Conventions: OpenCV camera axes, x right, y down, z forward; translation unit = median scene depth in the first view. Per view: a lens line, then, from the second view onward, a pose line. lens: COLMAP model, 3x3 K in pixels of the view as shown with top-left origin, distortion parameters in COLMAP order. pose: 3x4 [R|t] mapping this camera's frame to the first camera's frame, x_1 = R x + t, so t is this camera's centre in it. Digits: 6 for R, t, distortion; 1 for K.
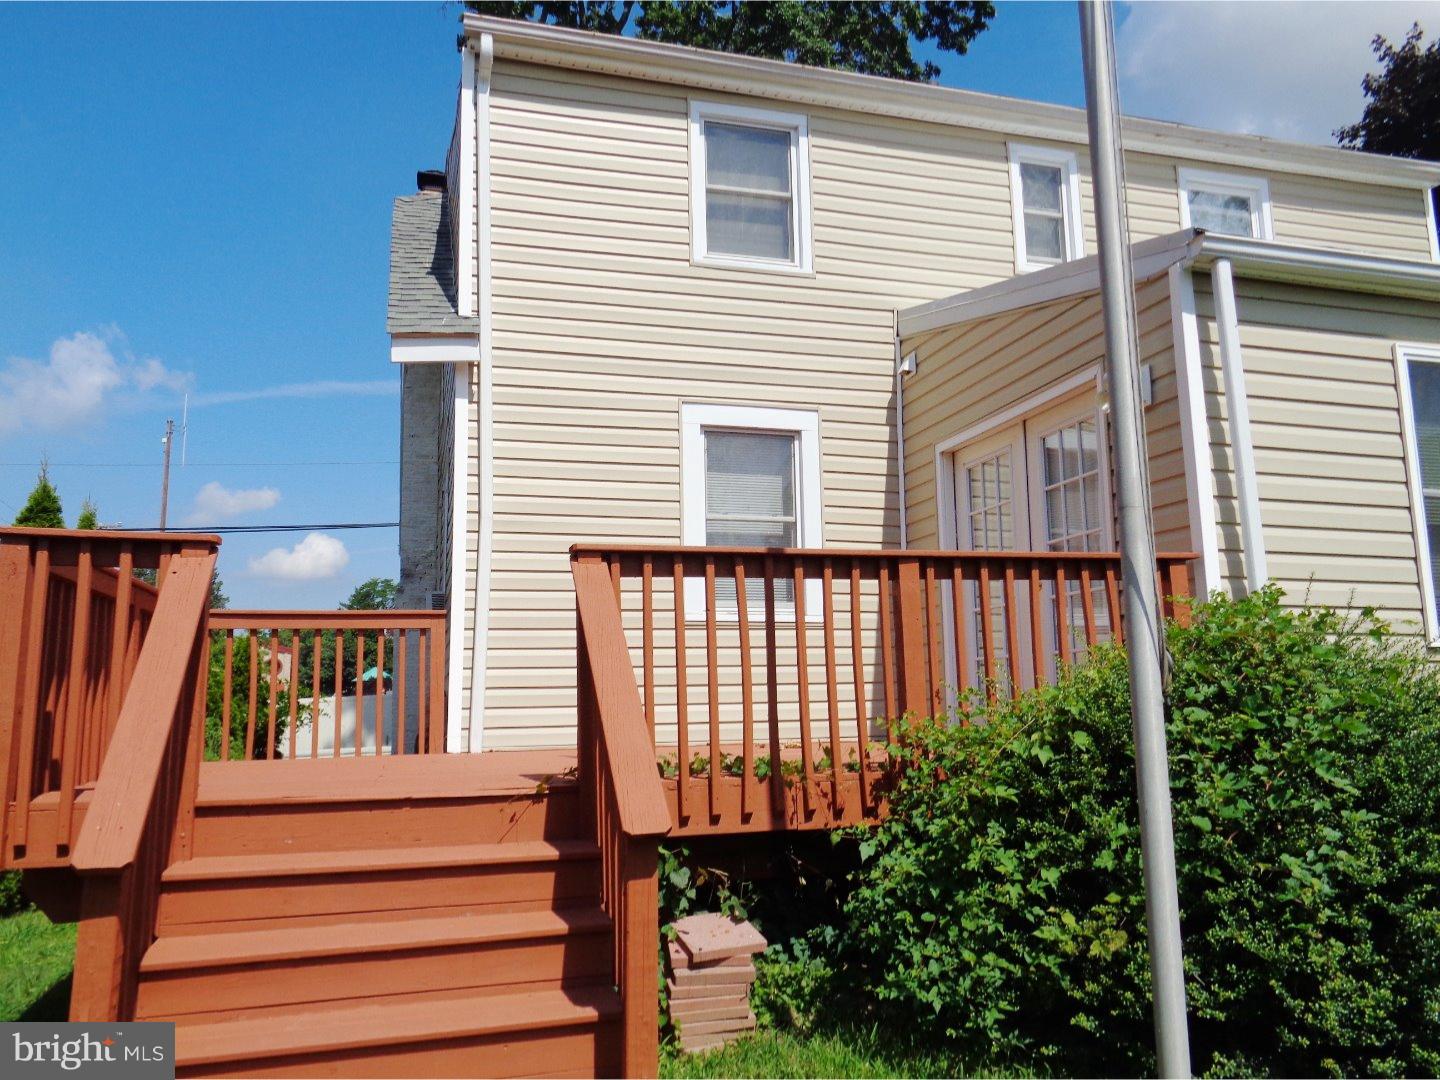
lens RADIAL K [[1093.3, 0, 720.0], [0, 1093.3, 540.0], [0, 0, 1]] dist [0.002113, 0.004123]
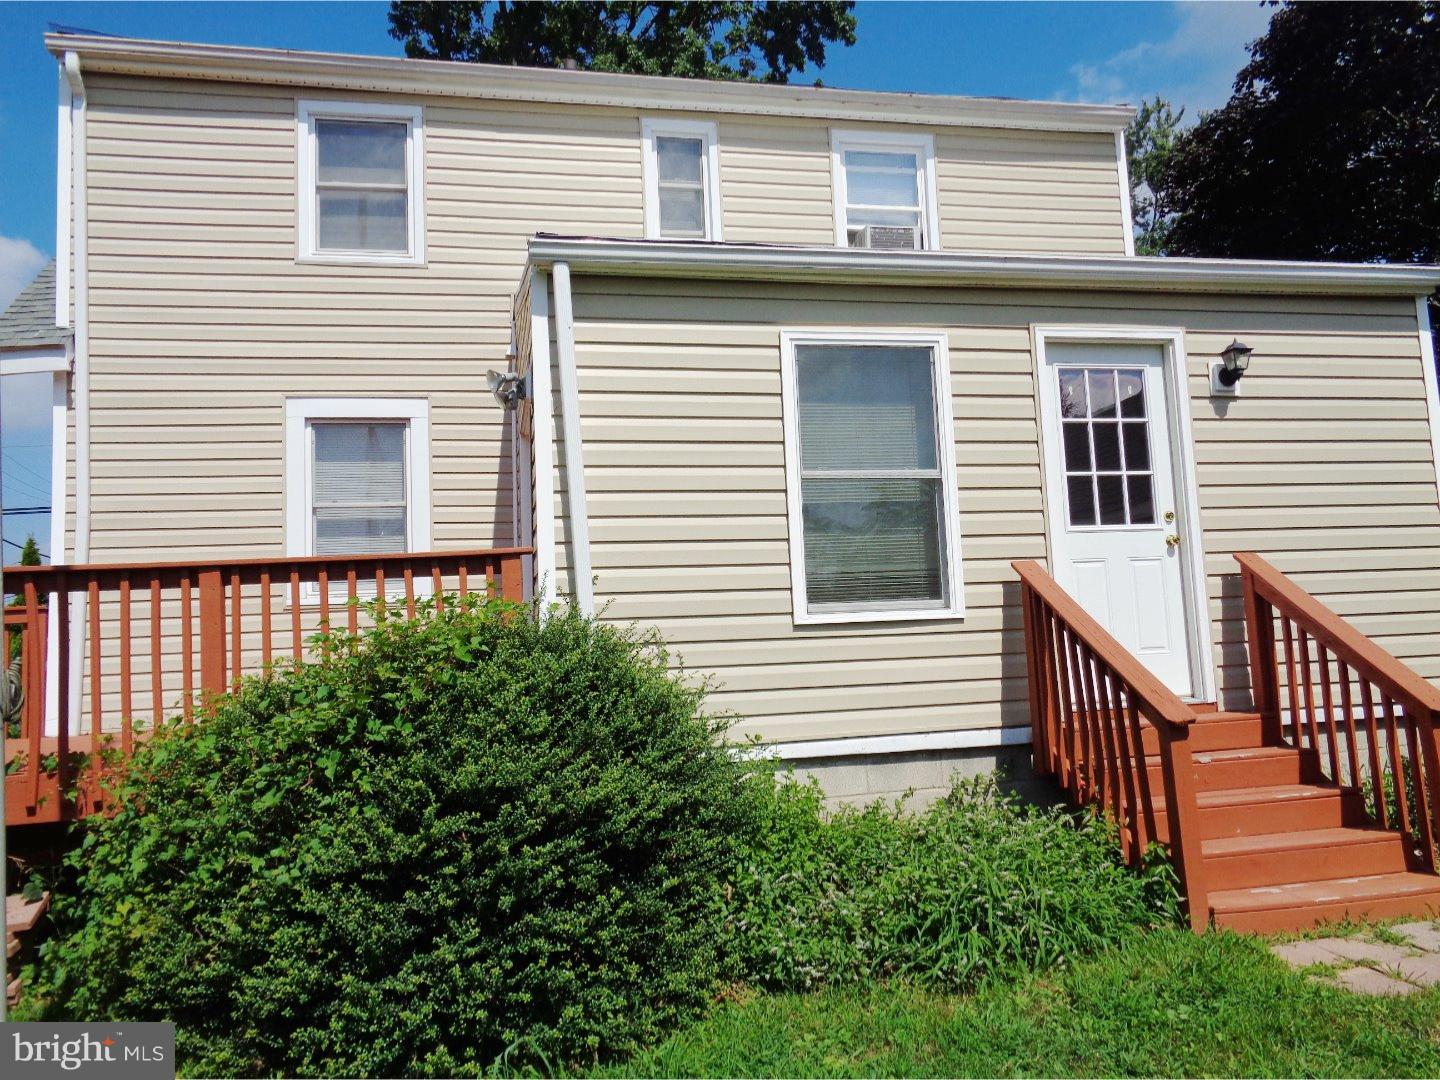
lens RADIAL K [[1093.3, 0, 720.0], [0, 1093.3, 540.0], [0, 0, 1]] dist [0.002113, 0.004123]
pose [[0.997225, -0.037469, -0.064328, 0.425123], [0.040813, 0.997840, 0.051478, -0.025449], [0.062260, -0.053961, 0.996600, -0.025038]]
